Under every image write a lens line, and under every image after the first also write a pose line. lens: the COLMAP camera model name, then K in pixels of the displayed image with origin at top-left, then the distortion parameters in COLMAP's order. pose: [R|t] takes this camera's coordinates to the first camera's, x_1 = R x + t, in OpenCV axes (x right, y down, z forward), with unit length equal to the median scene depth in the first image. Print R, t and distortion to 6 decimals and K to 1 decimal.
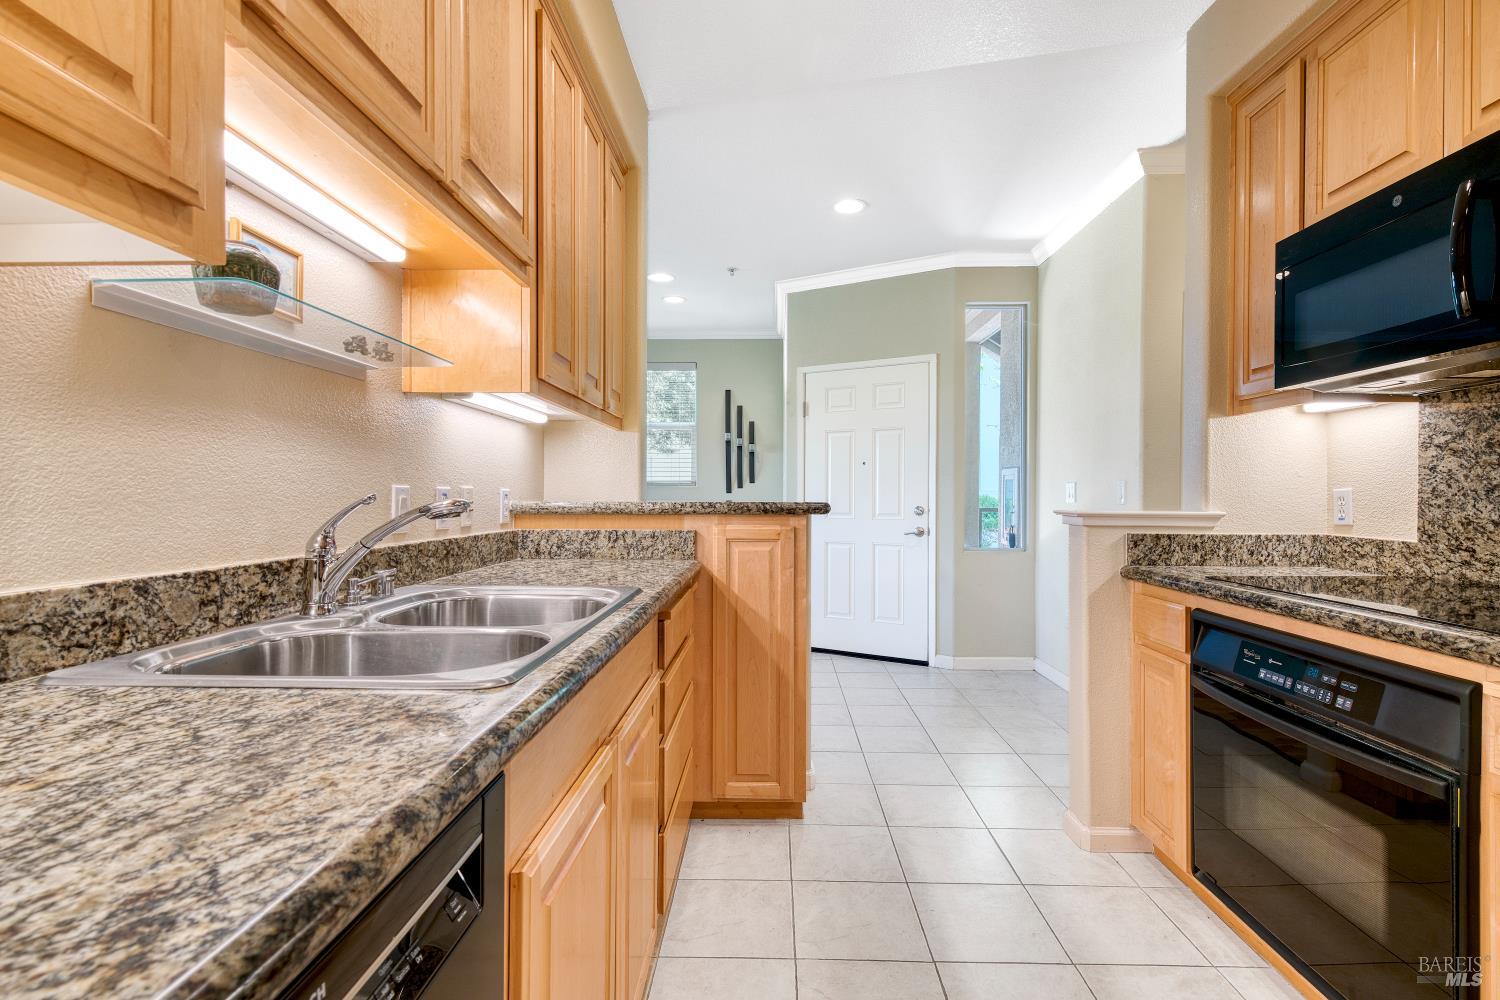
lens RADIAL K [[685.2, 0, 750.0], [0, 685.2, 500.0], [0, 0, 1]] dist [0.025115, -0.015322]
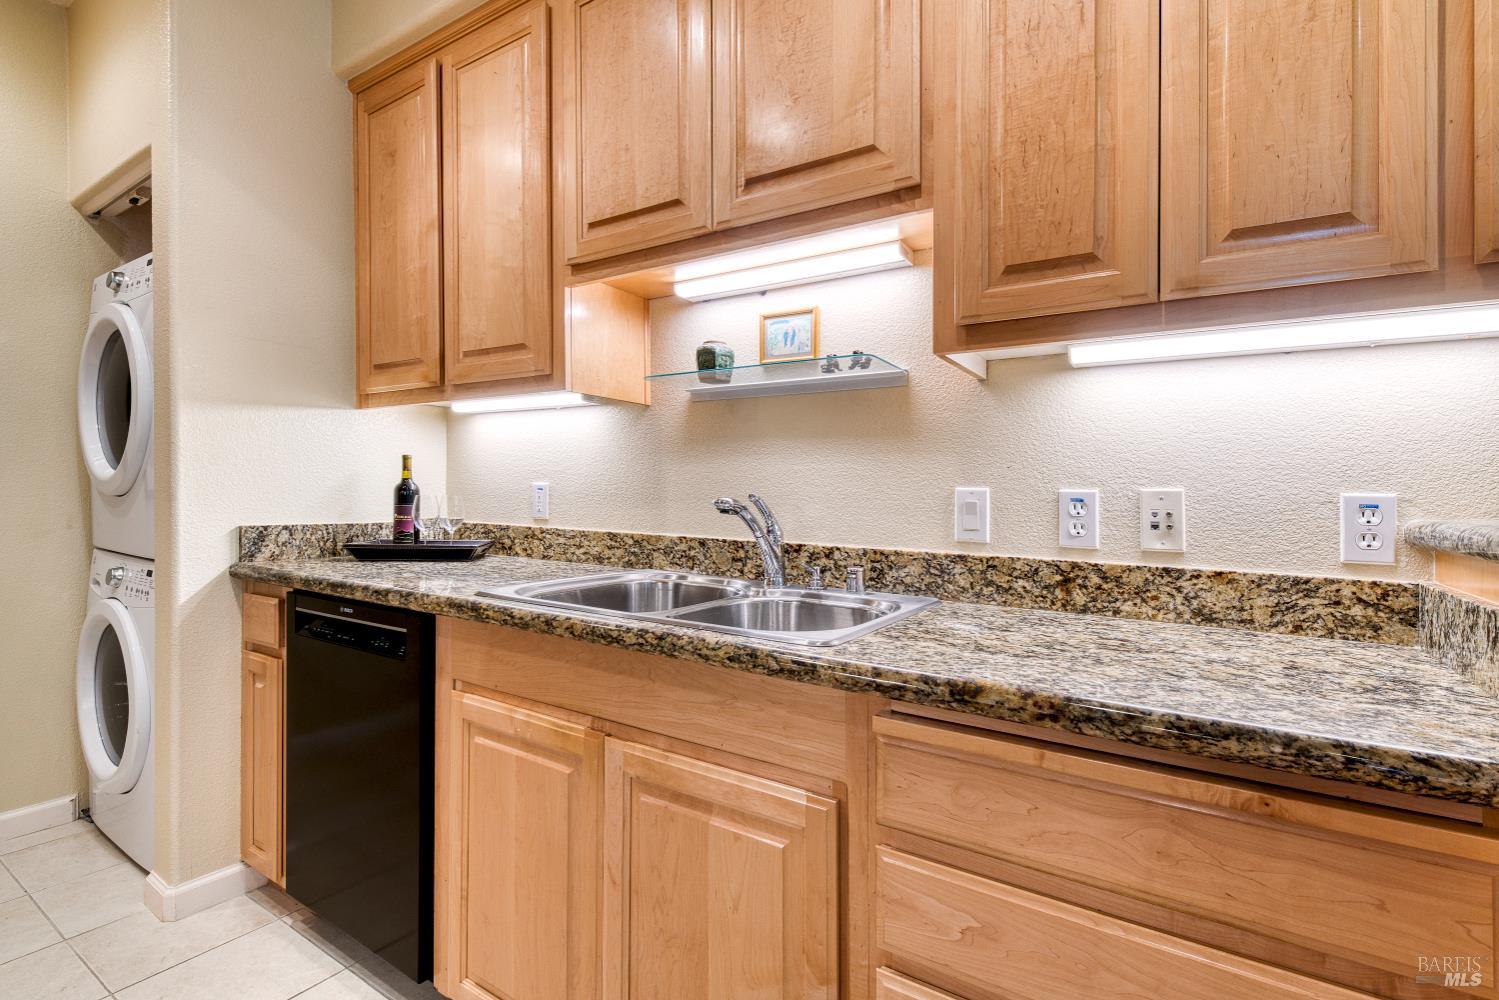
lens RADIAL K [[684.7, 0, 749.5], [0, 684.7, 500.0], [0, 0, 1]] dist [0.025115, -0.015322]
pose [[-0.516585, -0.007487, -0.856203, 0.571678], [-0.025404, 0.999656, 0.006585, -0.005366], [0.855859, 0.025153, -0.516597, 1.788663]]
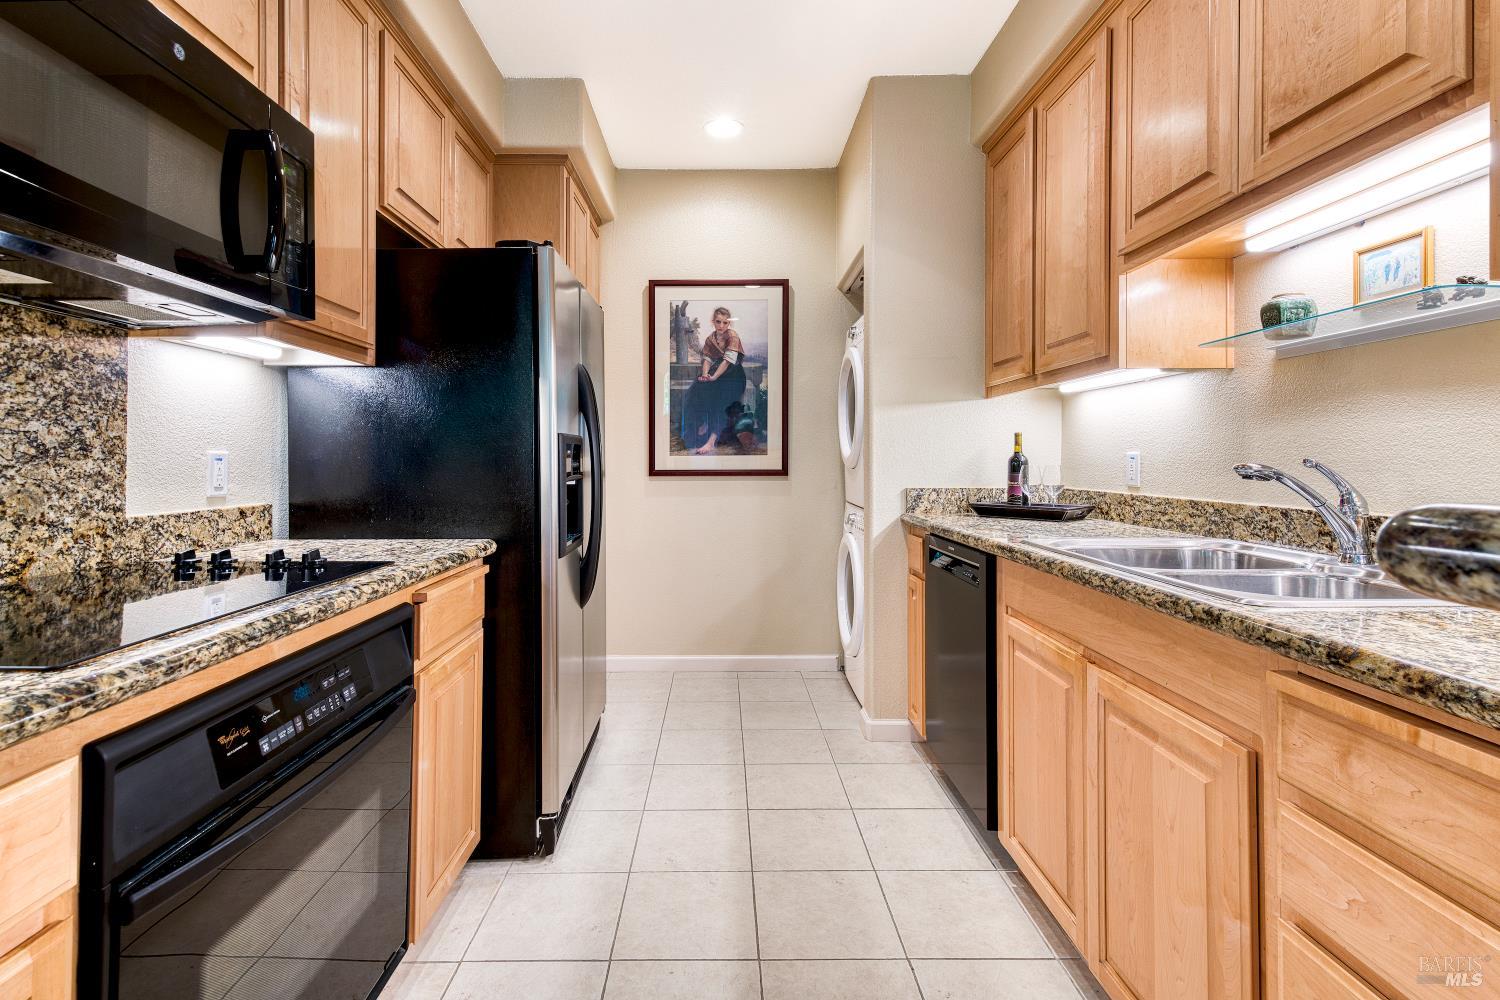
lens RADIAL K [[697.4, 0, 743.0], [0, 697.4, 444.0], [0, 0, 1]] dist [-0.000369, 0.000347]
pose [[-0.998383, -0.005047, -0.056622, 0.496833], [-0.004022, 0.999826, -0.018199, -0.008290], [0.056704, -0.017942, -0.998230, 2.298984]]
